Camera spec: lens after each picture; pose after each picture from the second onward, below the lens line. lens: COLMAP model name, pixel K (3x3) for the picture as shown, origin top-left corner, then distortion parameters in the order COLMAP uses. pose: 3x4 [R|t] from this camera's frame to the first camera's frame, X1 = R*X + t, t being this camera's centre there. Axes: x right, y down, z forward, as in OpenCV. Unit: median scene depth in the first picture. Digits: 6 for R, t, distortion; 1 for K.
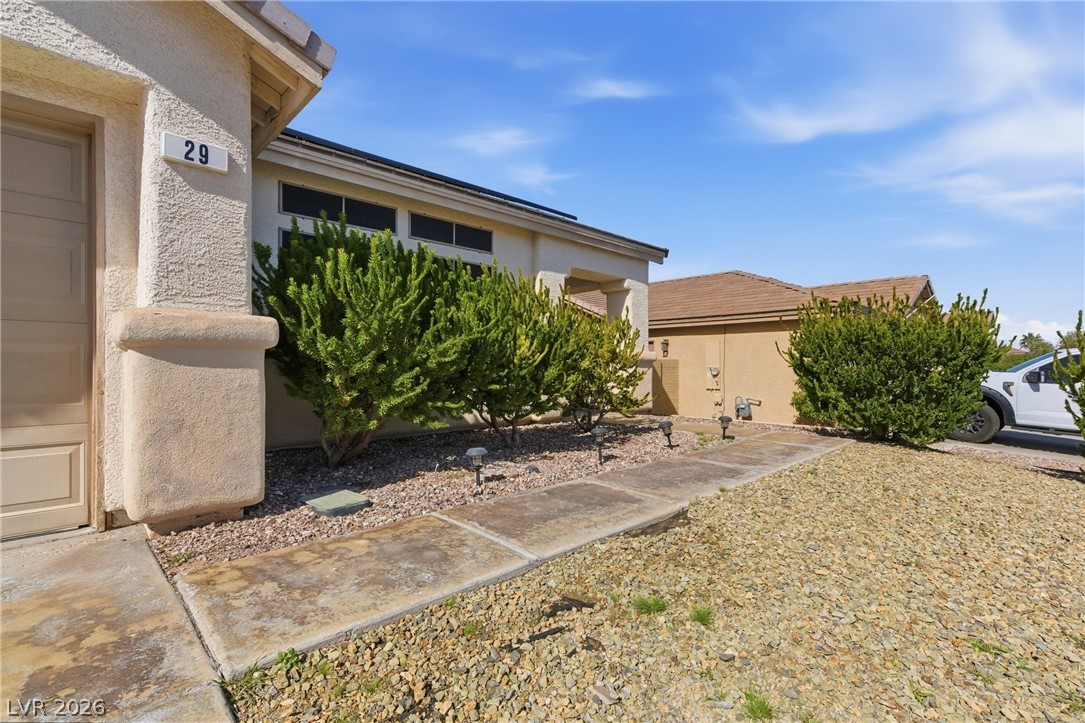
lens RADIAL K [[502.3, 0, 537.1], [0, 502.3, 367.4], [0, 0, 1]] dist [0.009393, -0.001418]
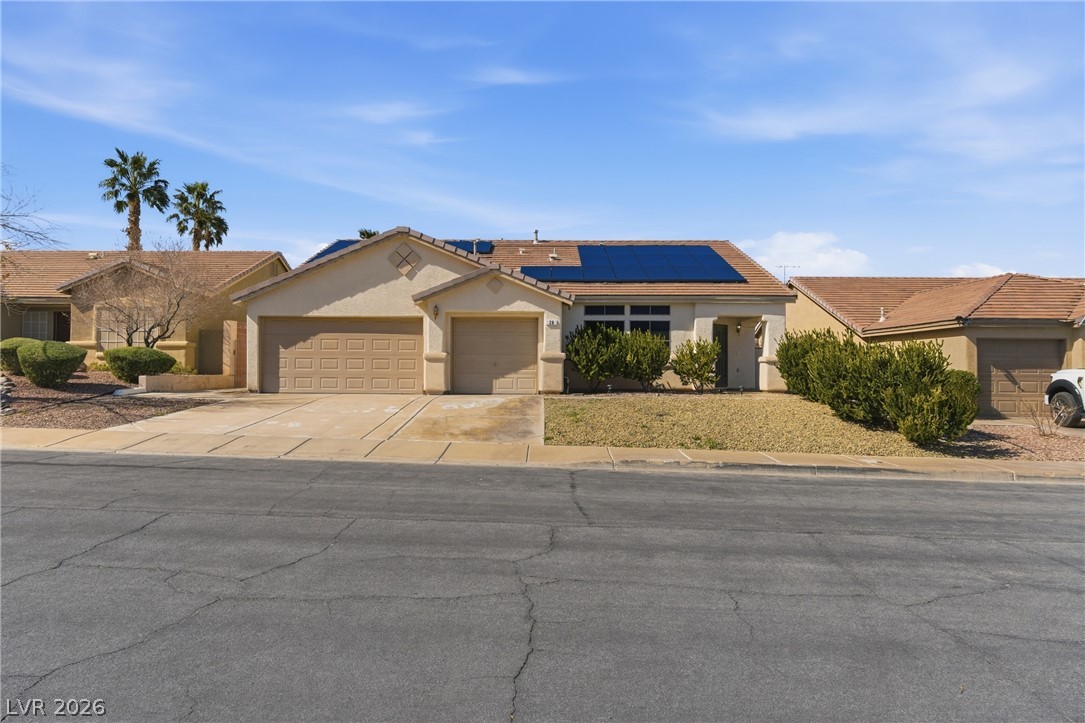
lens RADIAL K [[630.3, 0, 536.5], [0, 630.3, 365.7], [0, 0, 1]] dist [0.001901, -0.001455]
pose [[0.716185, 0.002949, -0.697905, 1.828743], [-0.006128, 0.999979, -0.002063, 0.018187], [0.697884, 0.005755, 0.716188, -1.832903]]
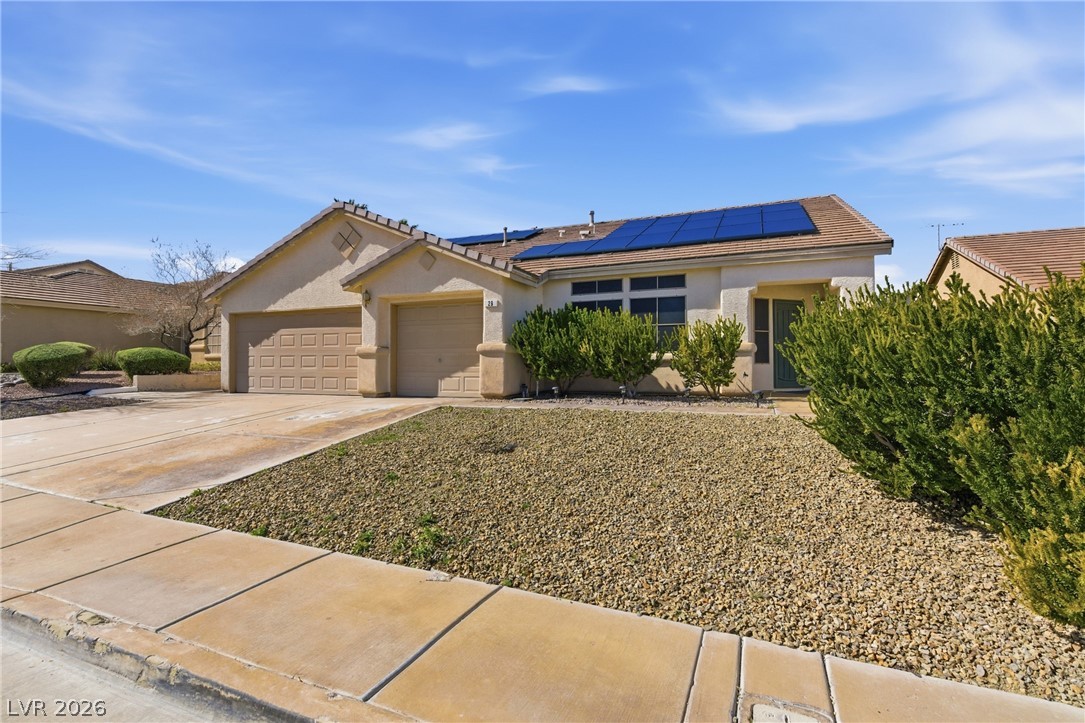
lens RADIAL K [[502.3, 0, 548.7], [0, 502.3, 364.3], [0, 0, 1]] dist [0.009393, -0.001418]
pose [[0.414005, -0.001292, -0.910274, 1.494199], [0.004671, 0.999989, 0.000706, 0.023727], [0.910263, -0.004544, 0.414006, -0.101477]]
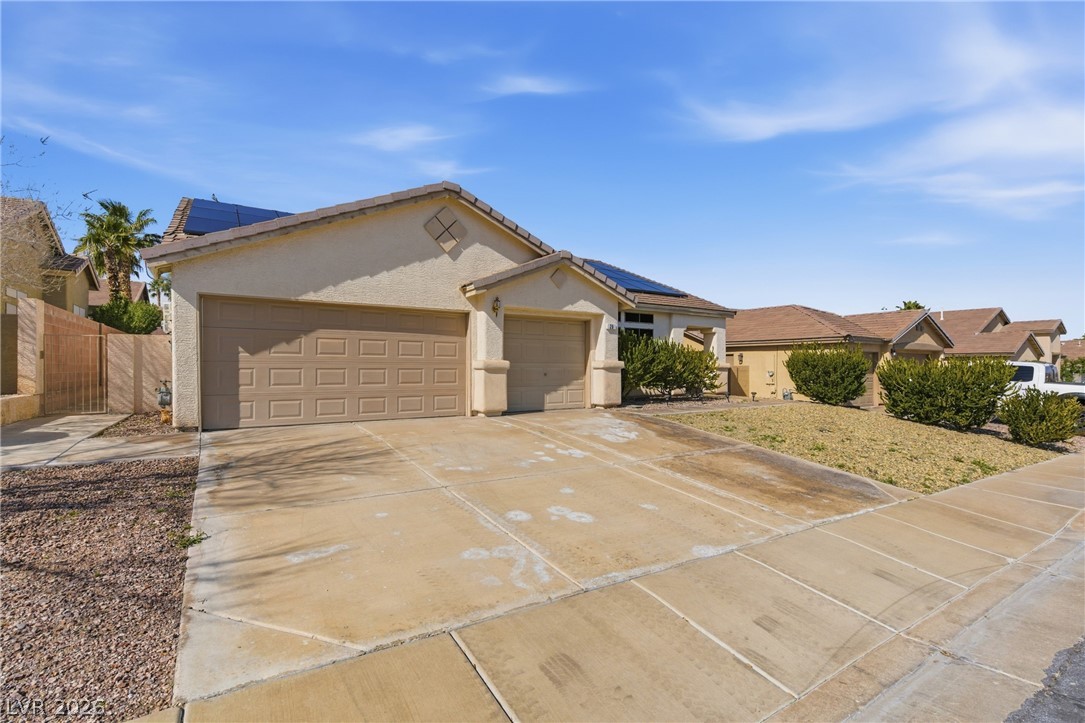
lens RADIAL K [[502.3, 0, 535.6], [0, 502.3, 371.3], [0, 0, 1]] dist [0.009393, -0.001418]
pose [[0.984213, 0.002399, -0.176975, -0.266053], [-0.001070, 0.999971, 0.007605, -0.025008], [0.176988, -0.007295, 0.984186, -1.762235]]
